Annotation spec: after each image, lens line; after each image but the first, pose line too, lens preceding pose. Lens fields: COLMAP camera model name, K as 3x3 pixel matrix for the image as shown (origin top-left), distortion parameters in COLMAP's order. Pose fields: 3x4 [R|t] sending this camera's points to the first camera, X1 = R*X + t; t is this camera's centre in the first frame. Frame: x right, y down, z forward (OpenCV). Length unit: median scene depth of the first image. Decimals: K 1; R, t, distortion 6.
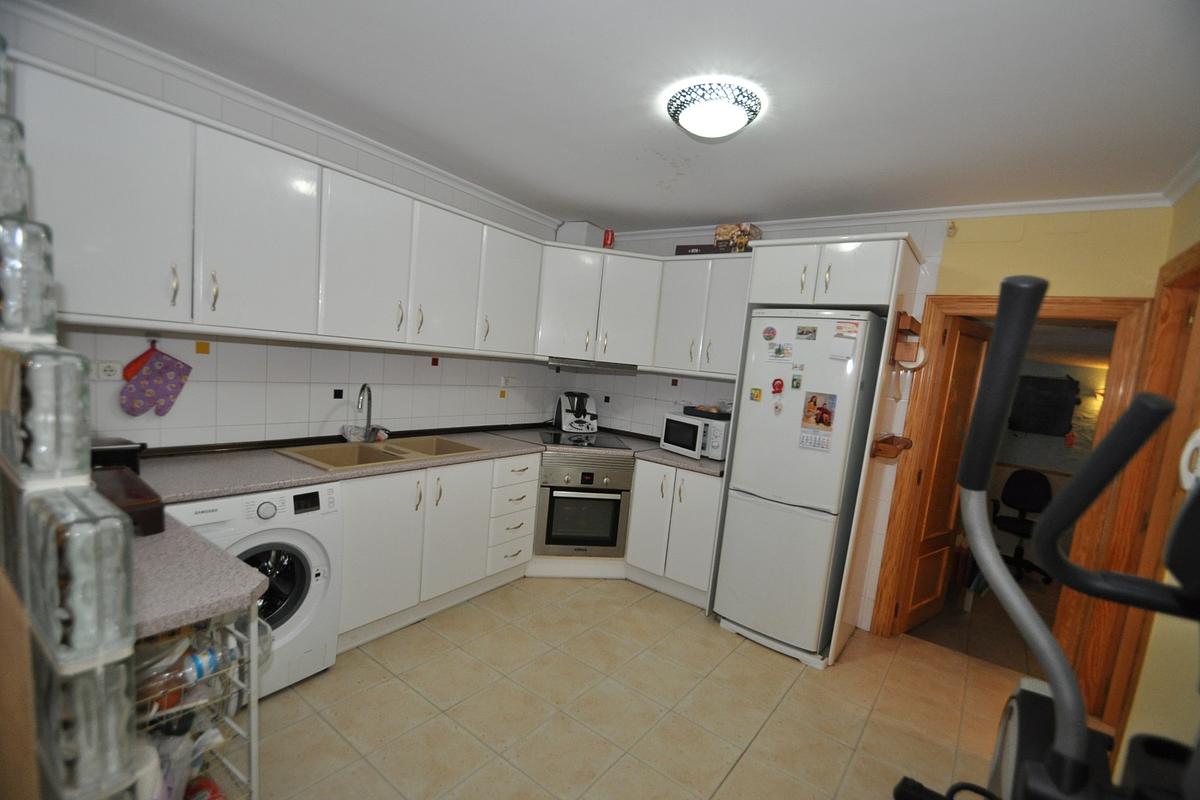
lens RADIAL K [[528.7, 0, 609.4], [0, 528.7, 407.7], [0, 0, 1]] dist [-0.005034, -0.002722]
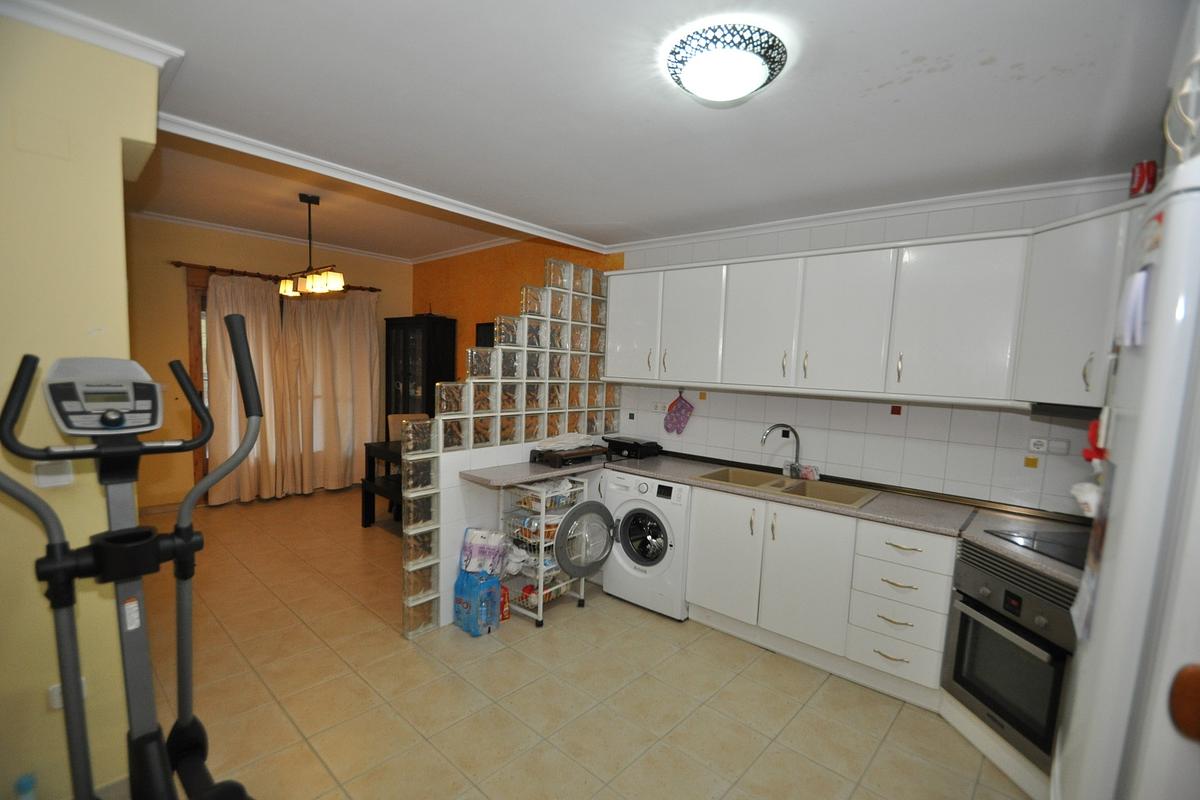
lens RADIAL K [[528.7, 0, 607.5], [0, 528.7, 413.1], [0, 0, 1]] dist [-0.005034, -0.002722]
pose [[-0.091818, -0.020791, -0.995559, 0.736490], [-0.145707, 0.989301, -0.007222, -0.005752], [0.985058, 0.144397, -0.093865, 0.736364]]
